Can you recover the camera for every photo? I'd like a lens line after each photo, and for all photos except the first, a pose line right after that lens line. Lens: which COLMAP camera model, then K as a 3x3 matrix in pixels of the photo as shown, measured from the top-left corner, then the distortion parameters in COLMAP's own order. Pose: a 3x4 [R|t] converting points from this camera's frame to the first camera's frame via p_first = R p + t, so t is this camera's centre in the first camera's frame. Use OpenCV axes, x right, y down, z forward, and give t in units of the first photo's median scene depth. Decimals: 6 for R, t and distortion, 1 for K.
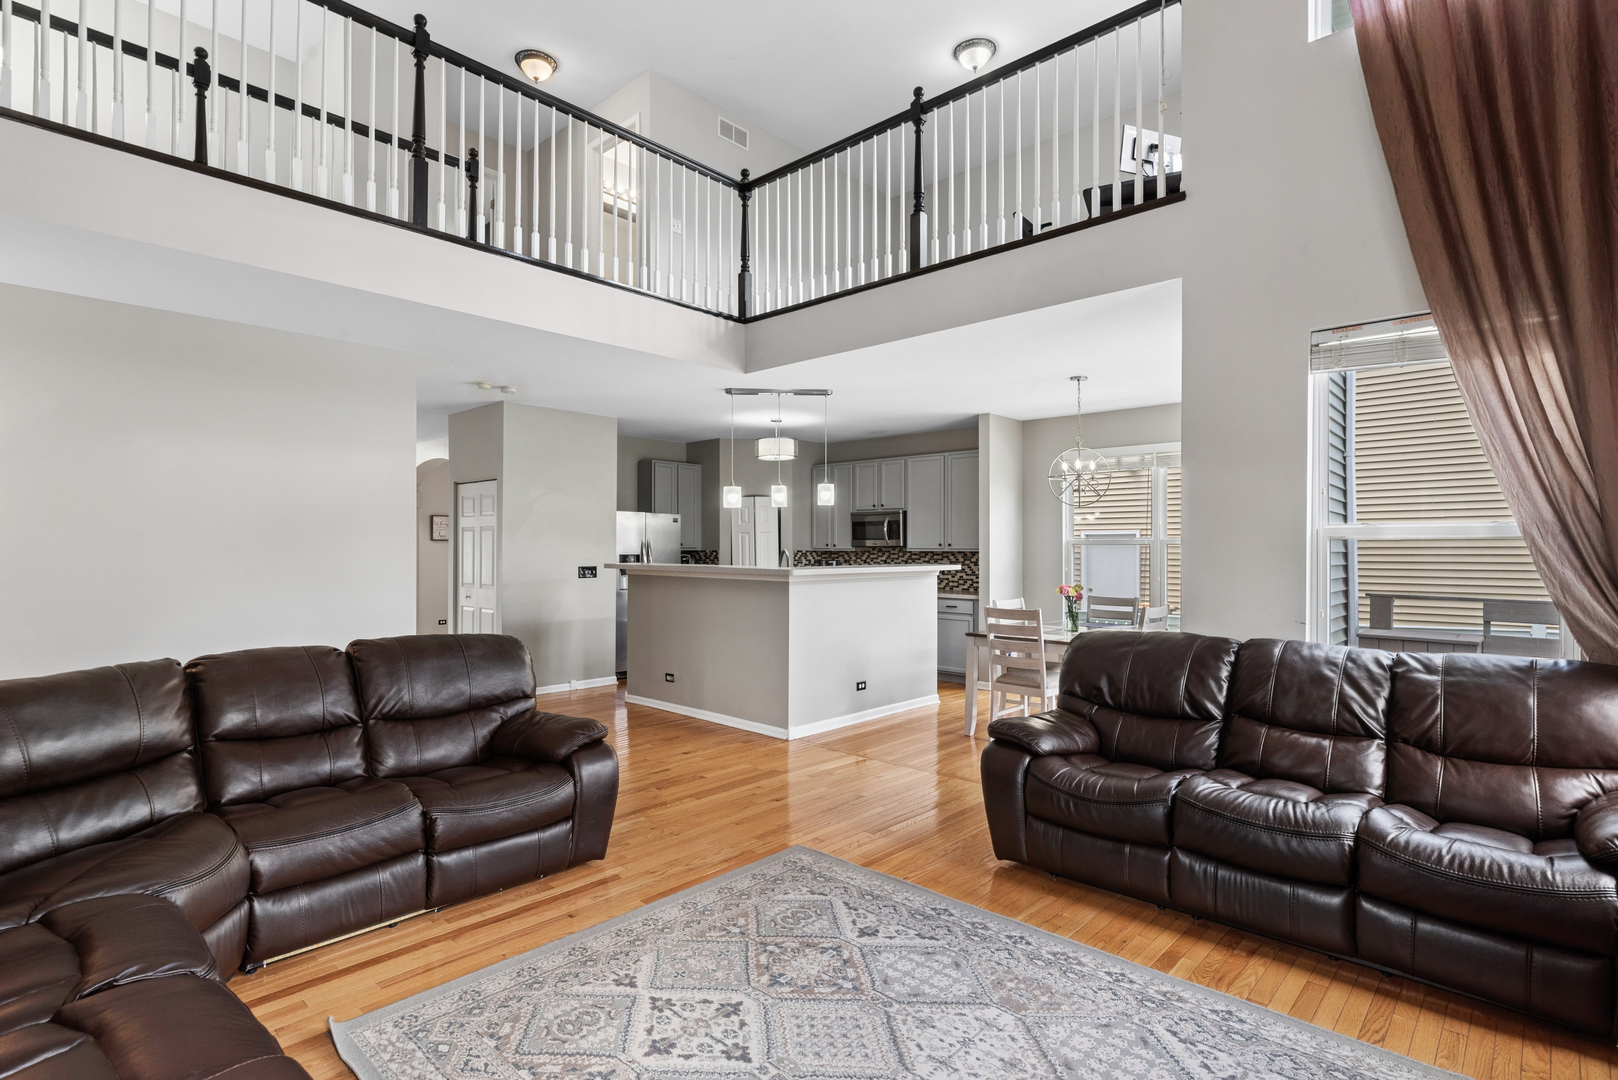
lens RADIAL K [[798.7, 0, 805.6], [0, 798.7, 537.3], [0, 0, 1]] dist [0.003118, 0.000992]
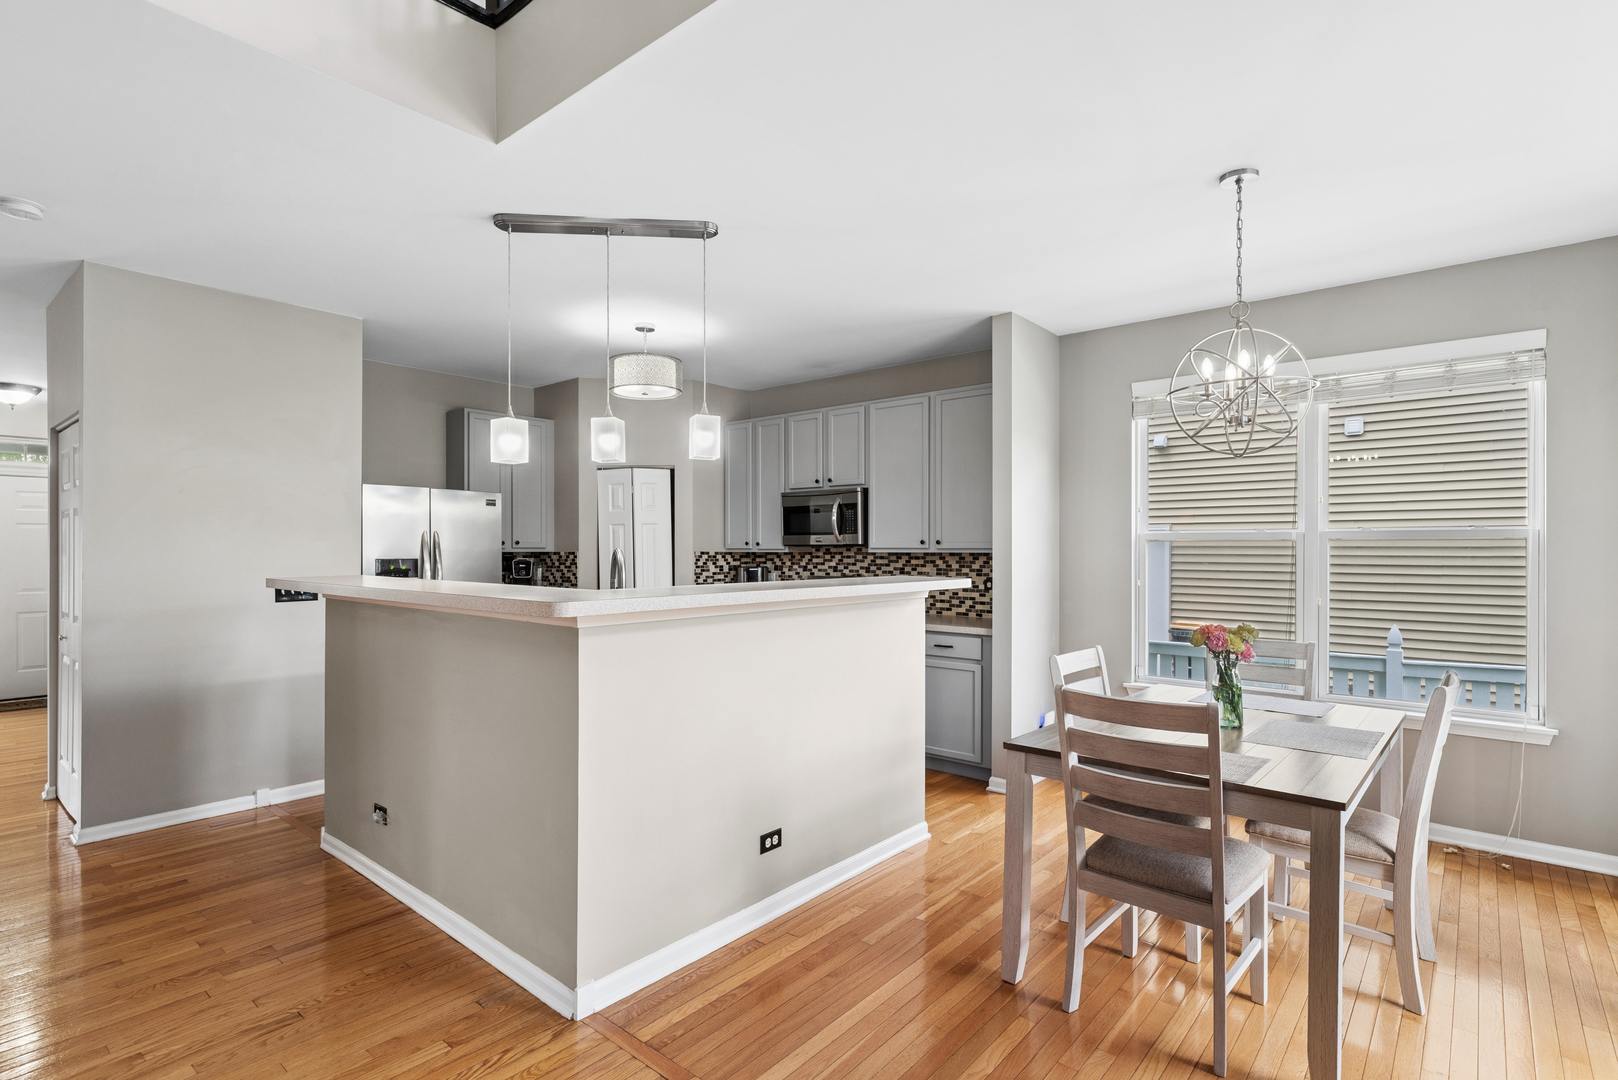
lens RADIAL K [[798.7, 0, 807.1], [0, 798.7, 550.9], [0, 0, 1]] dist [0.003118, 0.000992]
pose [[0.998859, -0.002146, 0.047716, 0.053946], [0.001447, 0.999891, 0.014674, 0.007595], [-0.047742, -0.014588, 0.998753, 0.418140]]
